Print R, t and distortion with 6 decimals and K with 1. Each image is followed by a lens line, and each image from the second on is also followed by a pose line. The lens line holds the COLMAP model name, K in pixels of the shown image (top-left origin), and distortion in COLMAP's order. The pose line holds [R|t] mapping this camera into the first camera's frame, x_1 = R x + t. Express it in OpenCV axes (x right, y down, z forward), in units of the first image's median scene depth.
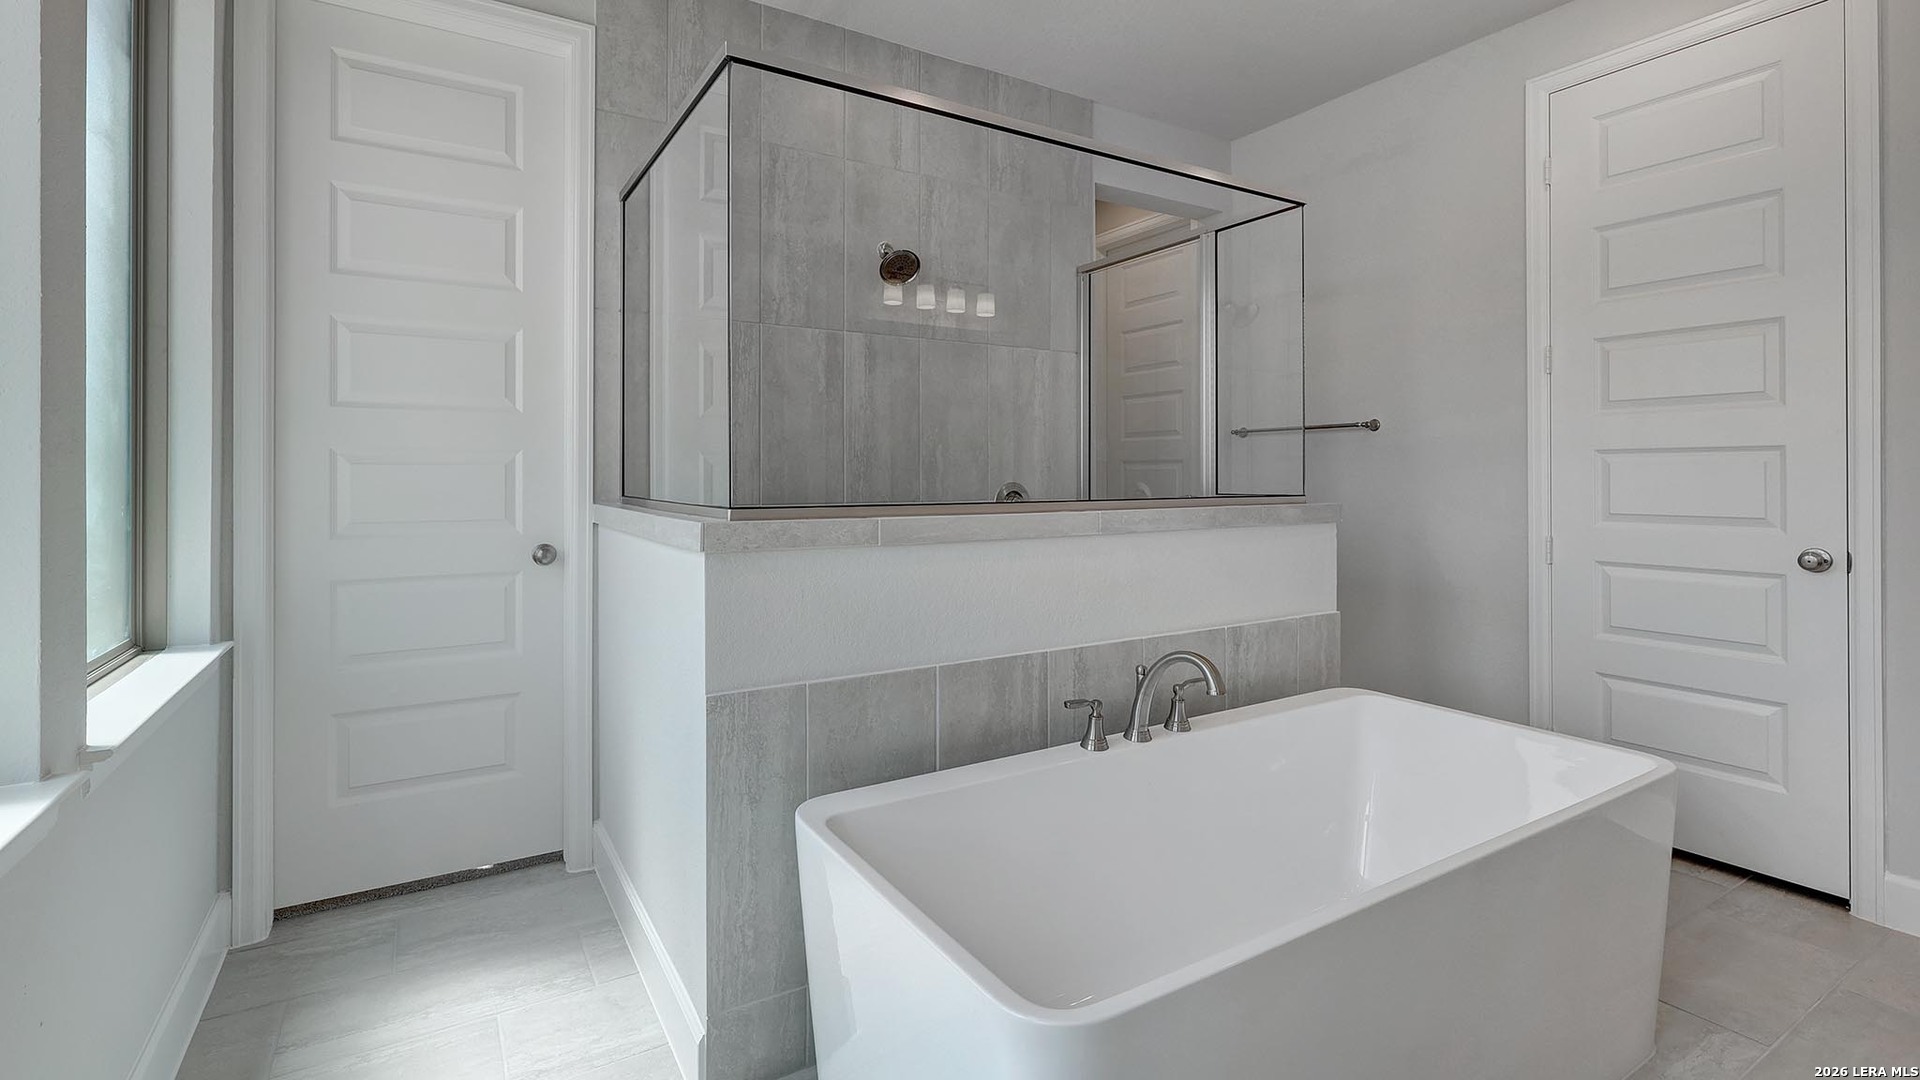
lens RADIAL K [[851.5, 0, 954.7], [0, 851.5, 480.3], [0, 0, 1]] dist [-0.001976, 0.000089]
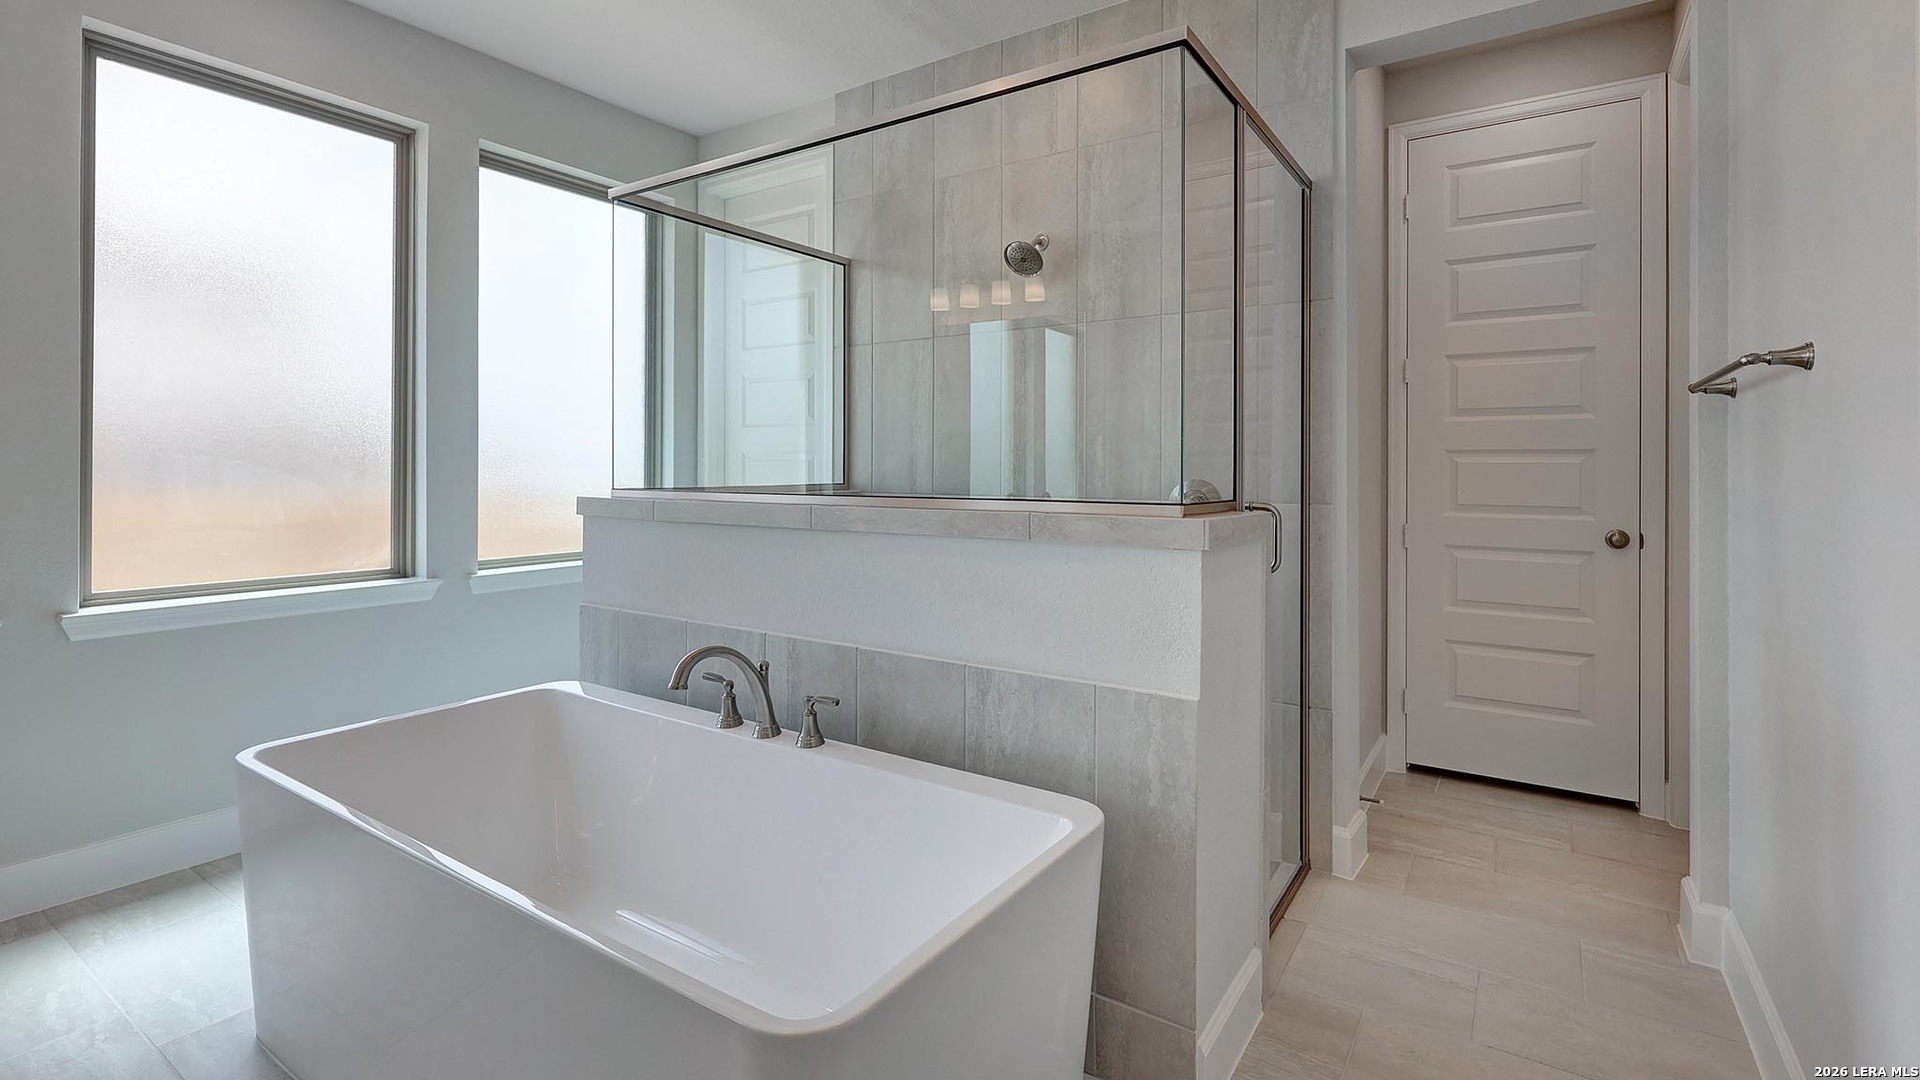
lens RADIAL K [[882.5, 0, 967.0], [0, 882.5, 462.7], [0, 0, 1]] dist [0.024788, 0.000067]
pose [[0.419324, -0.001458, -0.907836, 0.900149], [-0.010583, 0.999923, -0.006494, -0.007811], [0.907775, 0.012331, 0.419276, 0.553748]]
